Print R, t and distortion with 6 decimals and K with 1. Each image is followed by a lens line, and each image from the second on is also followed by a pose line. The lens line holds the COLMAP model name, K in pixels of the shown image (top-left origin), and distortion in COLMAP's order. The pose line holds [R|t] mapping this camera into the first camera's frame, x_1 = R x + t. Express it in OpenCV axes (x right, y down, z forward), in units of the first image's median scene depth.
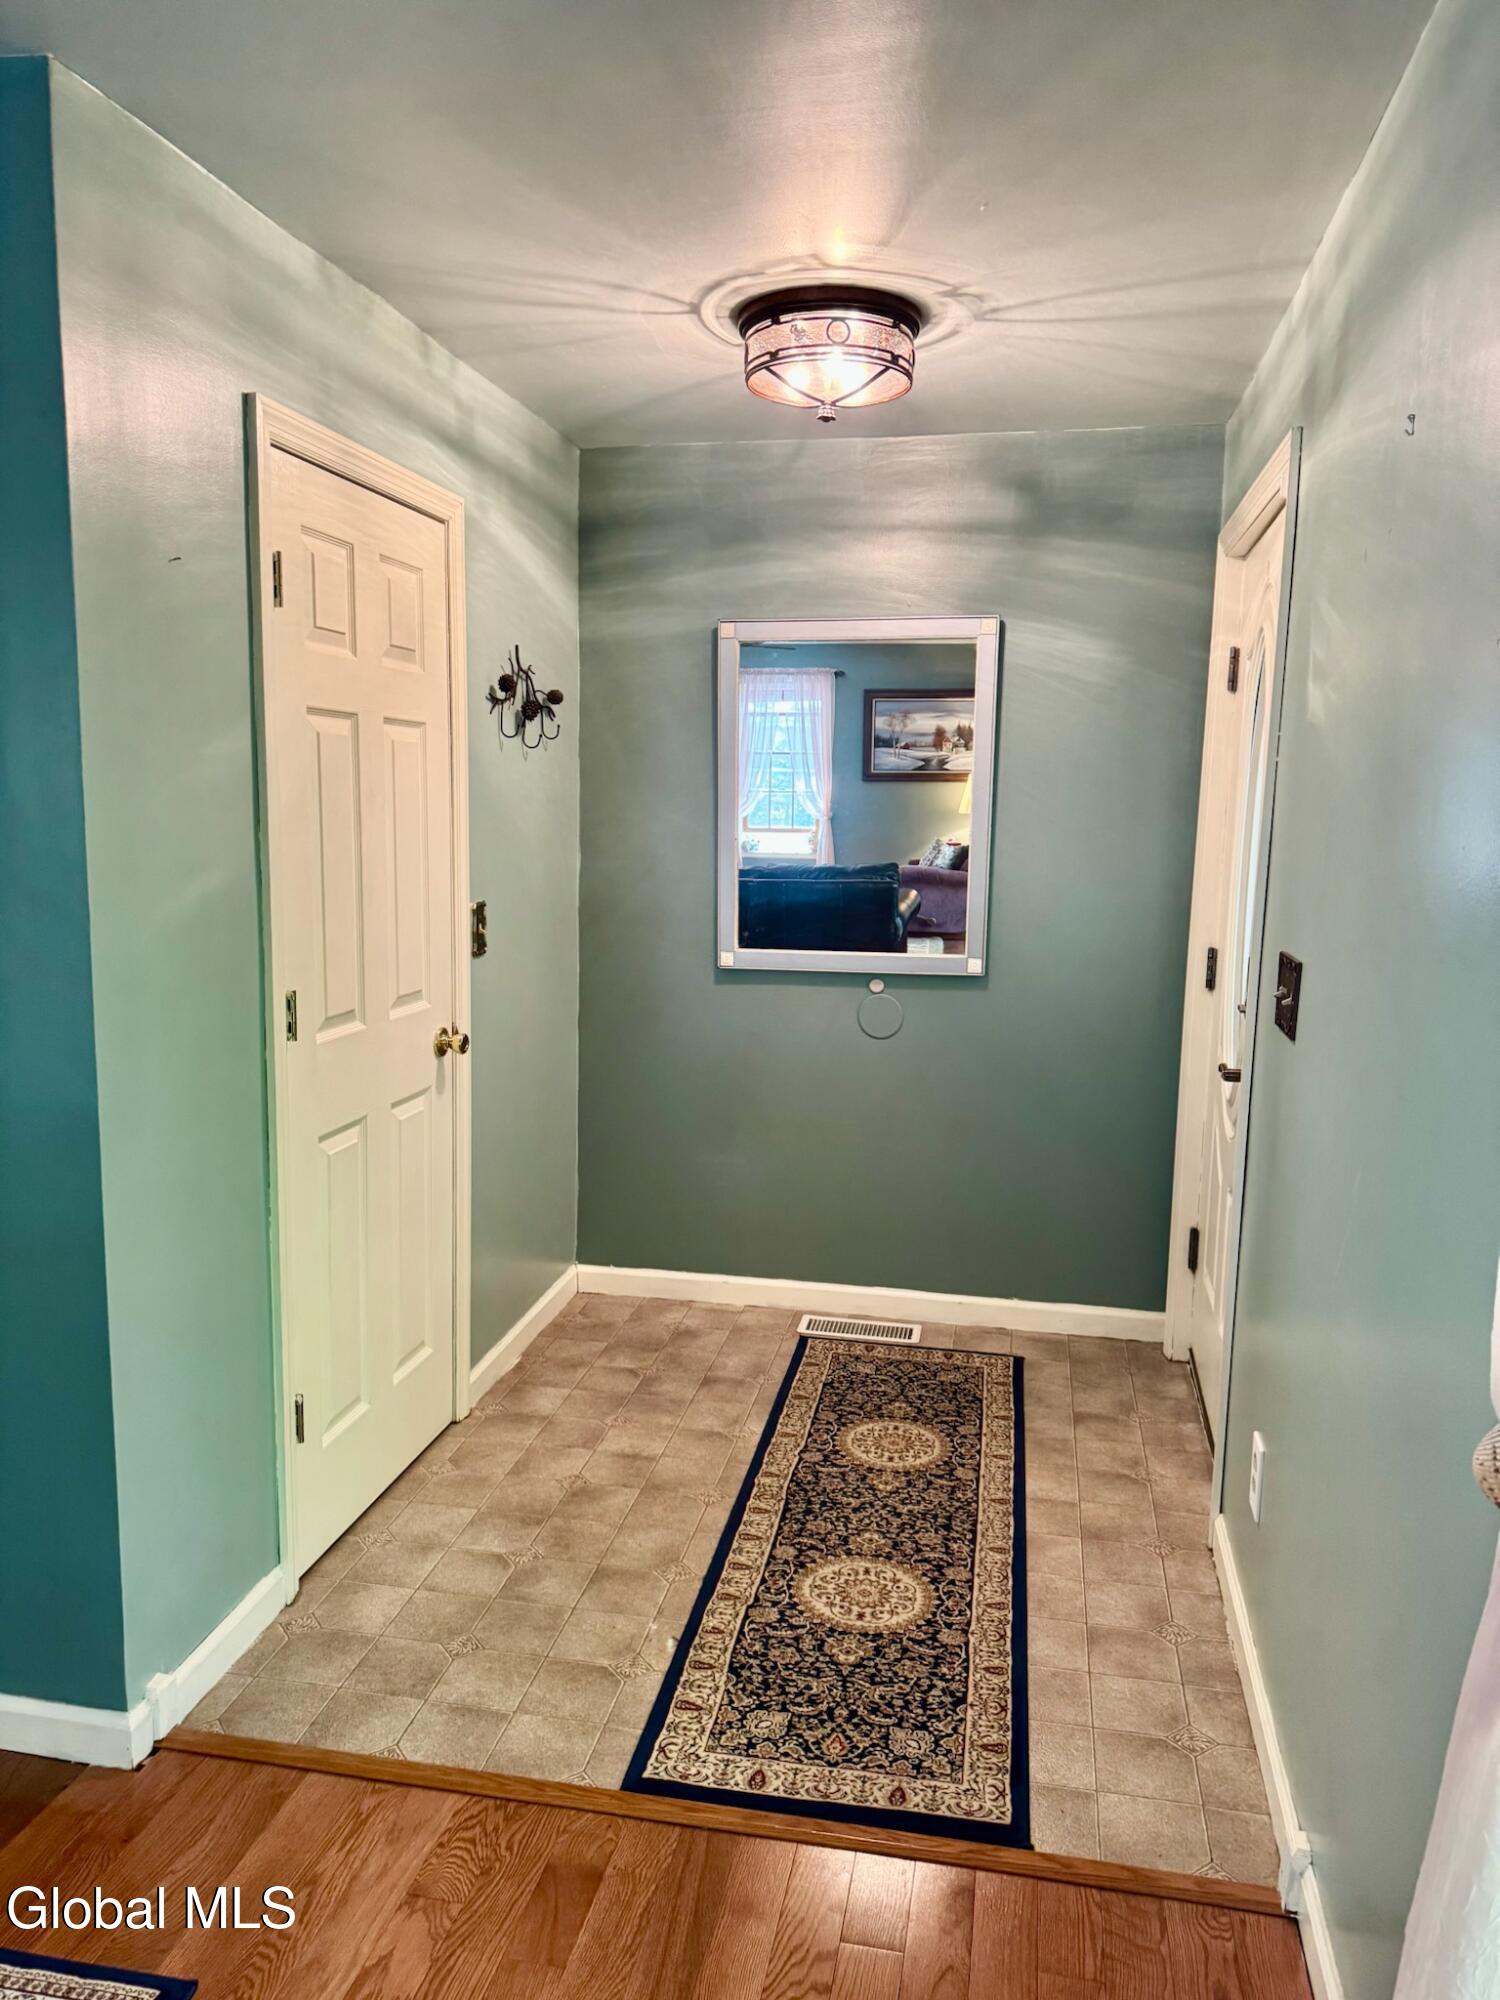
lens RADIAL K [[1411.1, 0, 751.2], [0, 1411.1, 1041.3], [0, 0, 1]] dist [0.038539, -0.043730]
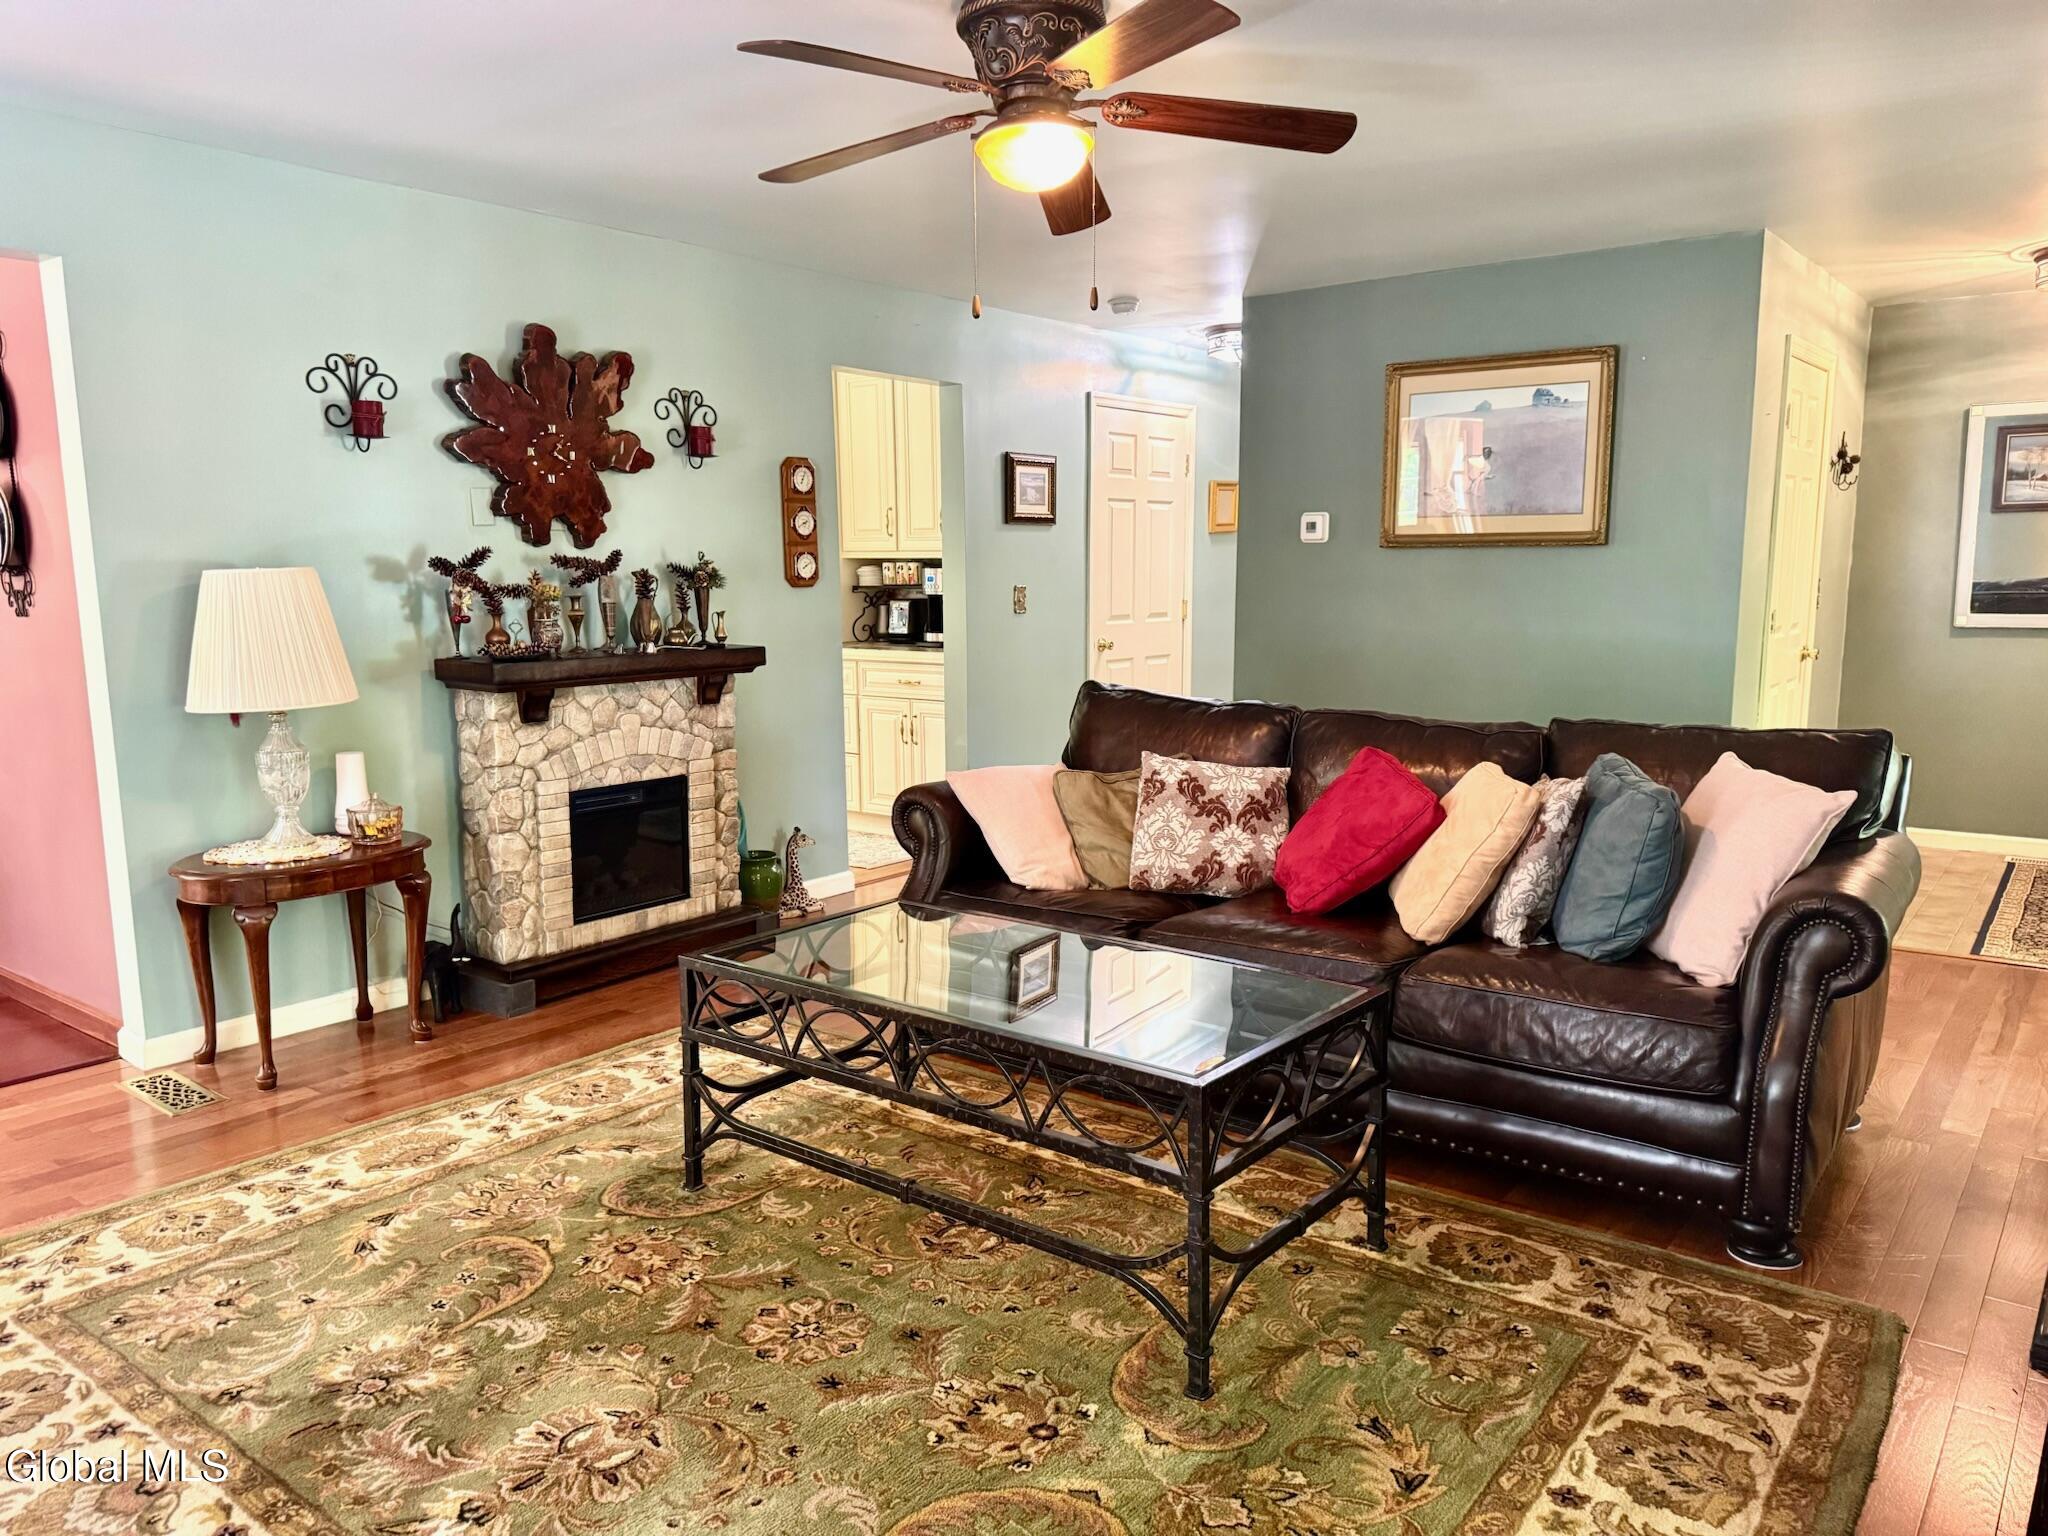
lens RADIAL K [[1444.9, 0, 1026.1], [0, 1444.9, 777.1], [0, 0, 1]] dist [0.038539, -0.043730]
pose [[0.892459, 0.044858, -0.448892, -0.215461], [-0.053279, 0.998561, -0.006138, 0.184708], [0.447971, 0.029395, 0.893565, -0.921792]]
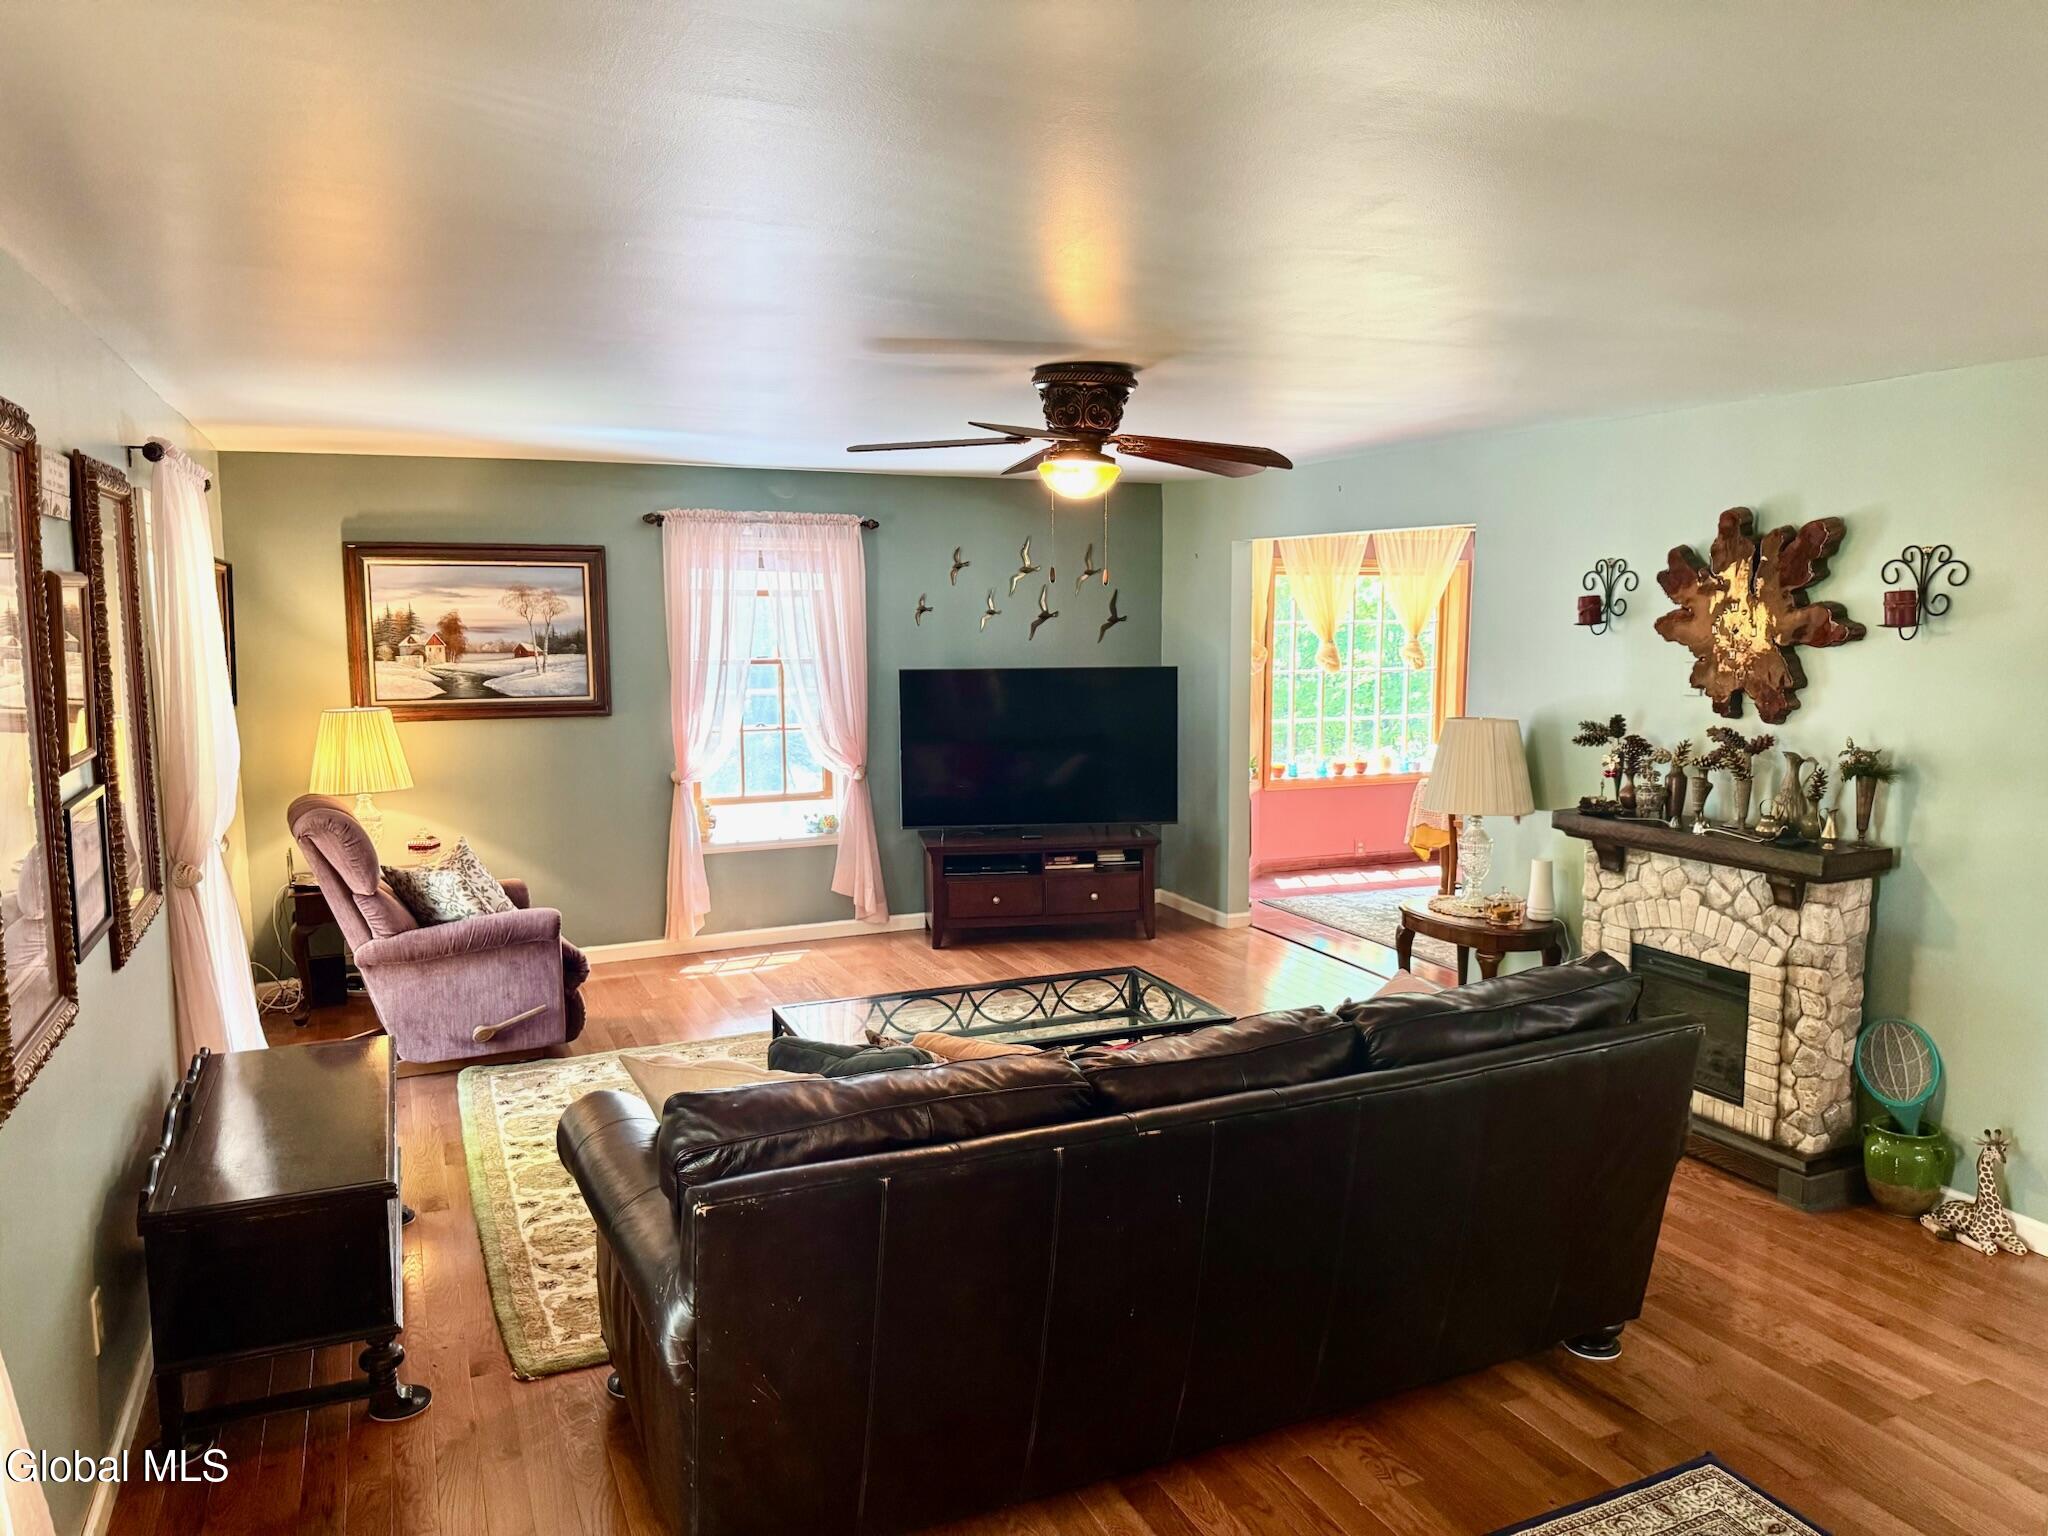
lens RADIAL K [[1444.9, 0, 1022.9], [0, 1444.9, 789.1], [0, 0, 1]] dist [0.038539, -0.043730]
pose [[-0.813463, 0.058161, -0.578701, 0.090312], [-0.109526, 0.961868, 0.250628, -0.179699], [0.571210, 0.267259, -0.776074, 0.604328]]
